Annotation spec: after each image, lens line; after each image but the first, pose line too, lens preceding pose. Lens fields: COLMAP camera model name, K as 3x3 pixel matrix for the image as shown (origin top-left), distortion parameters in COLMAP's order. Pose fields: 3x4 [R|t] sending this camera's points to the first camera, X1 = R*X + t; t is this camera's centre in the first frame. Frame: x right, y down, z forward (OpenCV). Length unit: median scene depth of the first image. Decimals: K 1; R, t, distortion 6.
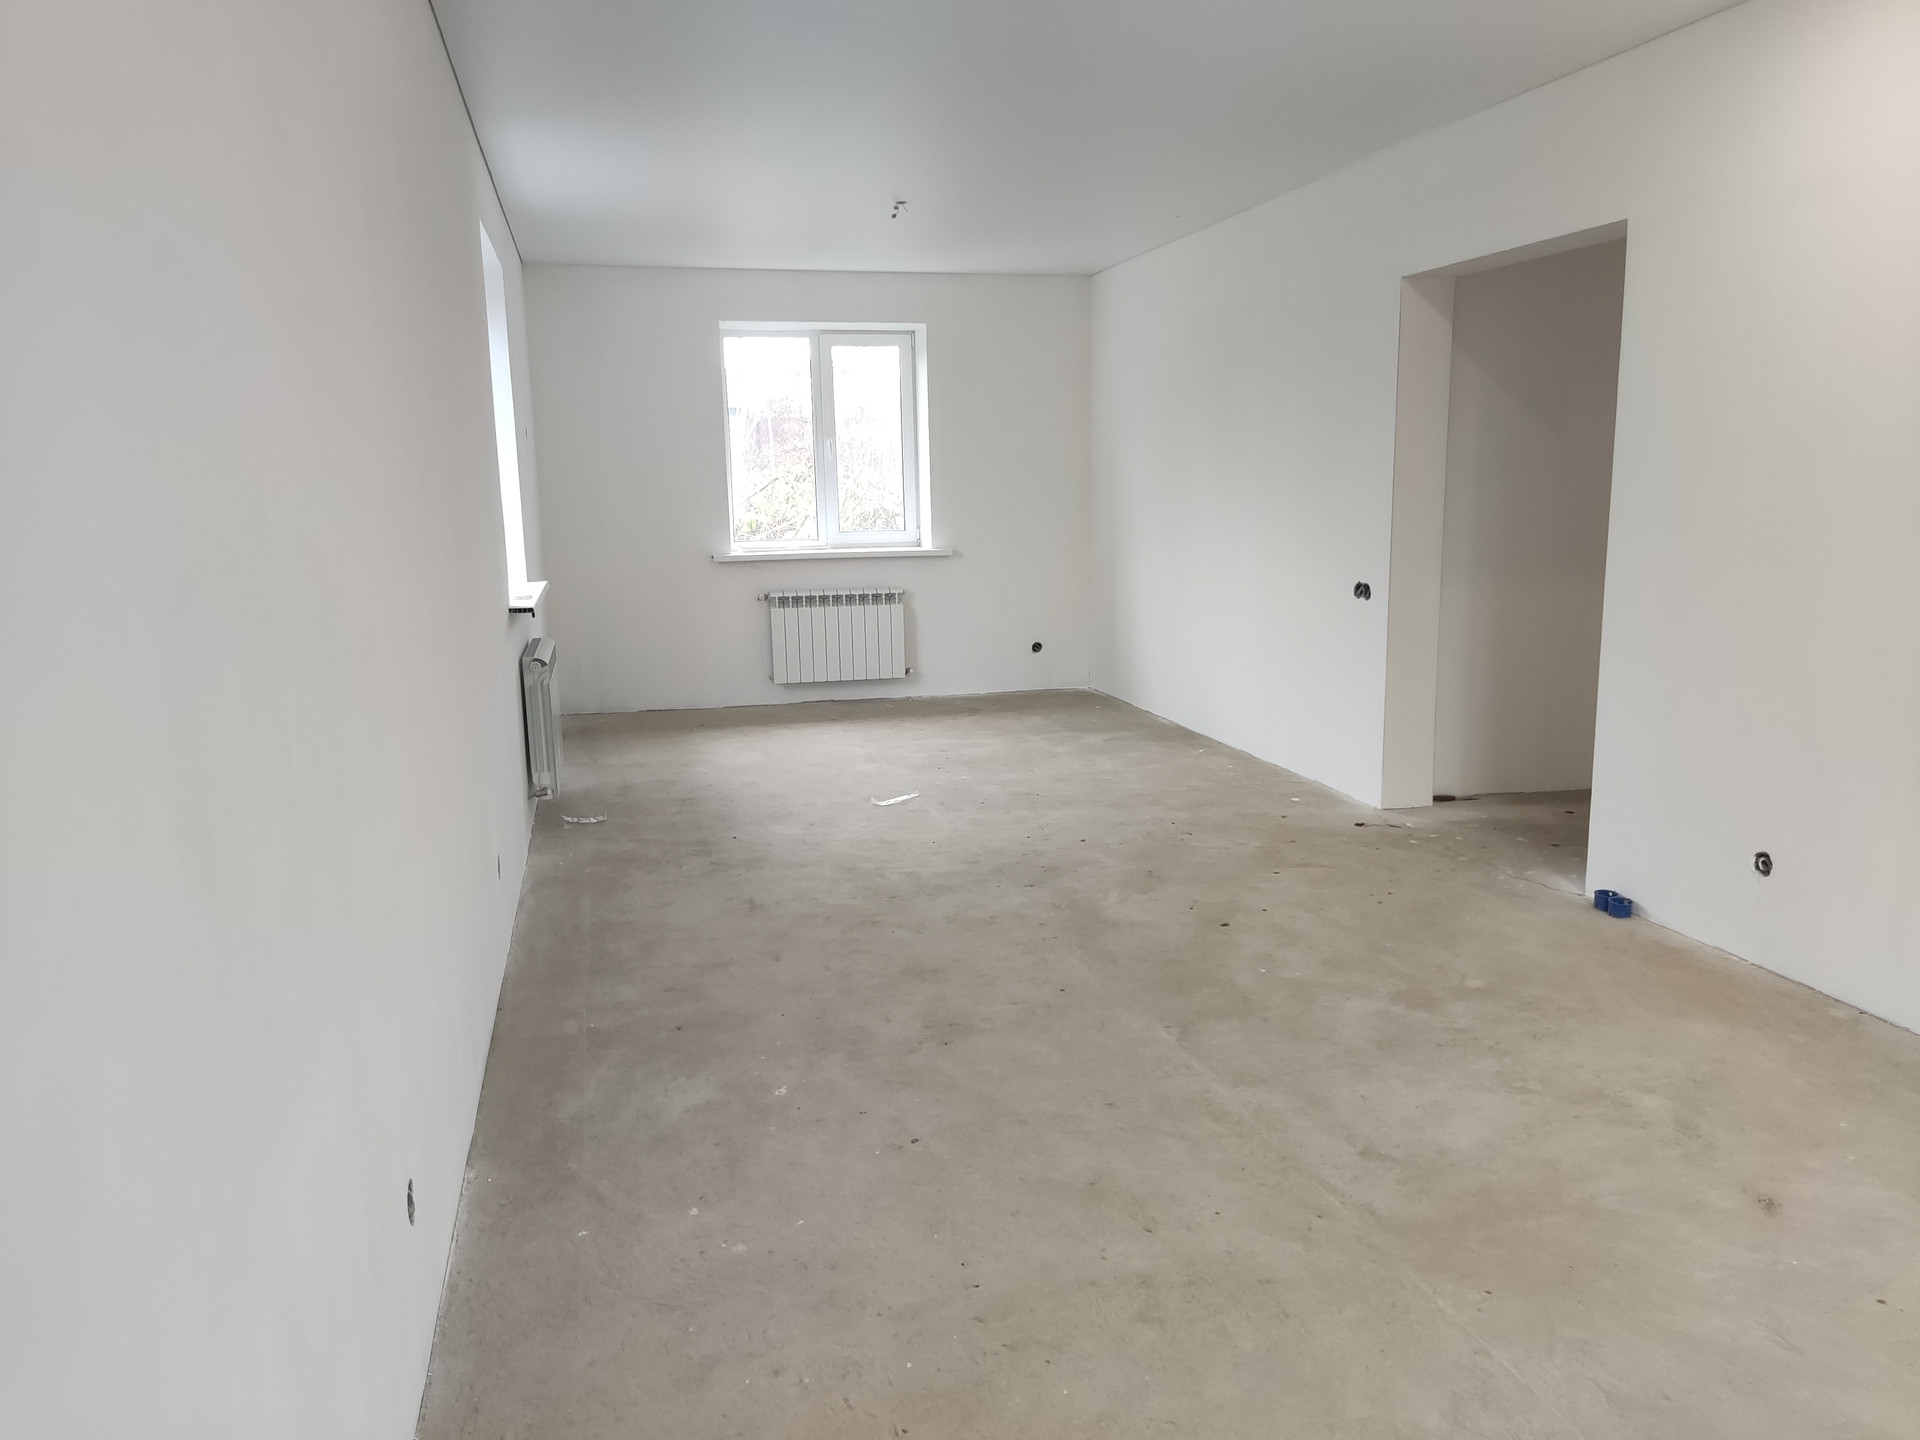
lens RADIAL K [[1422.5, 0, 925.0], [0, 1422.5, 747.0], [0, 0, 1]] dist [0.070774, -0.056402]
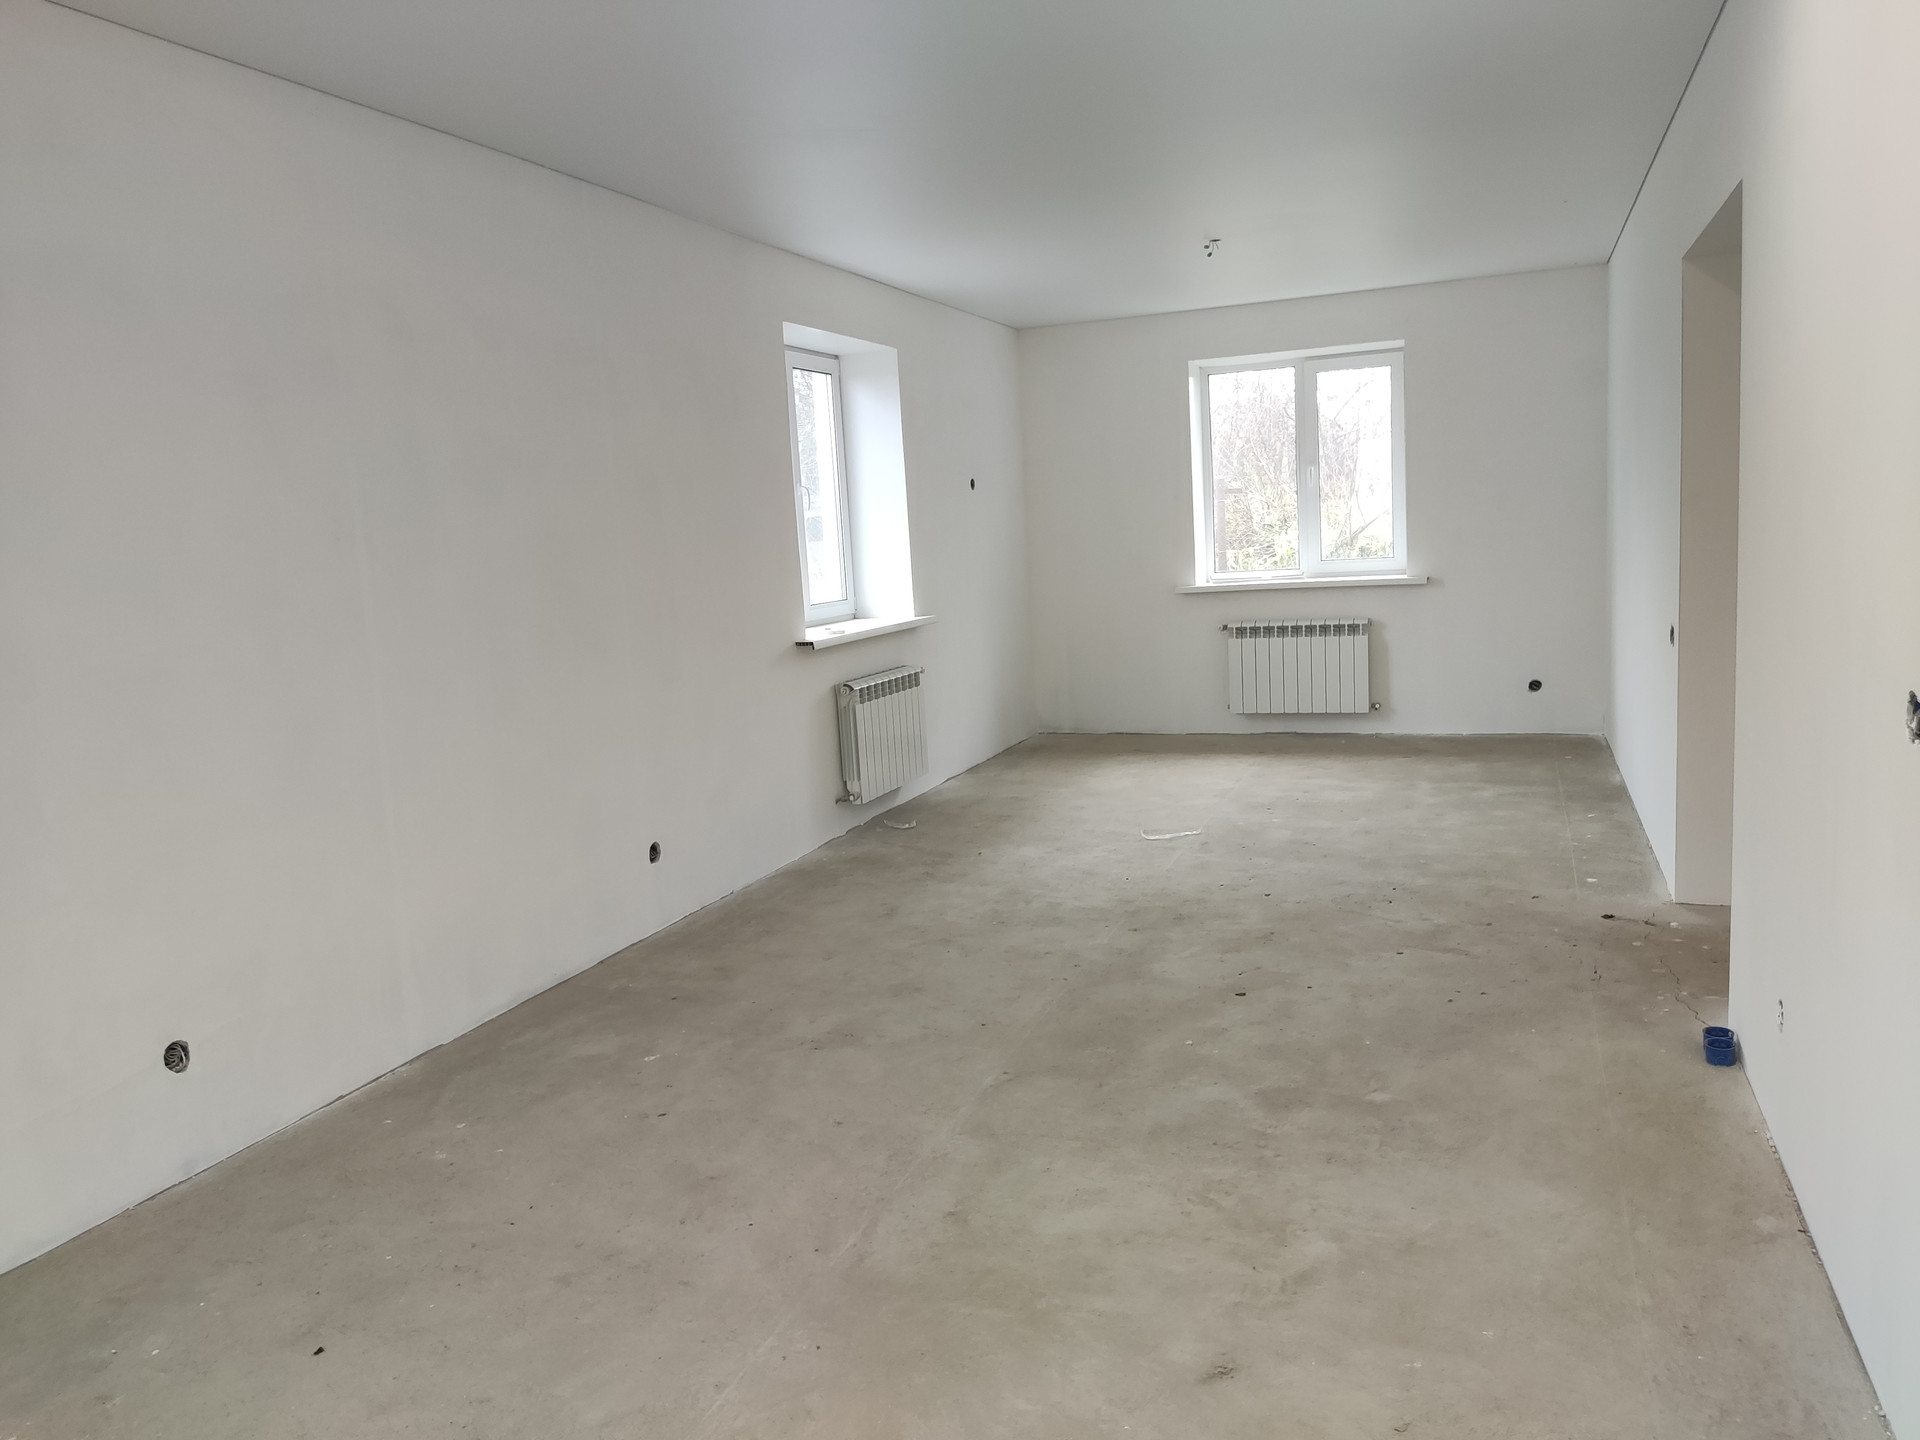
lens RADIAL K [[1422.5, 0, 951.0], [0, 1422.5, 732.3], [0, 0, 1]] dist [0.070774, -0.056402]
pose [[0.818024, 0.052992, -0.572738, 0.513641], [-0.064333, 0.997928, 0.000446, -0.031130], [0.571575, 0.036481, 0.819738, 0.102130]]
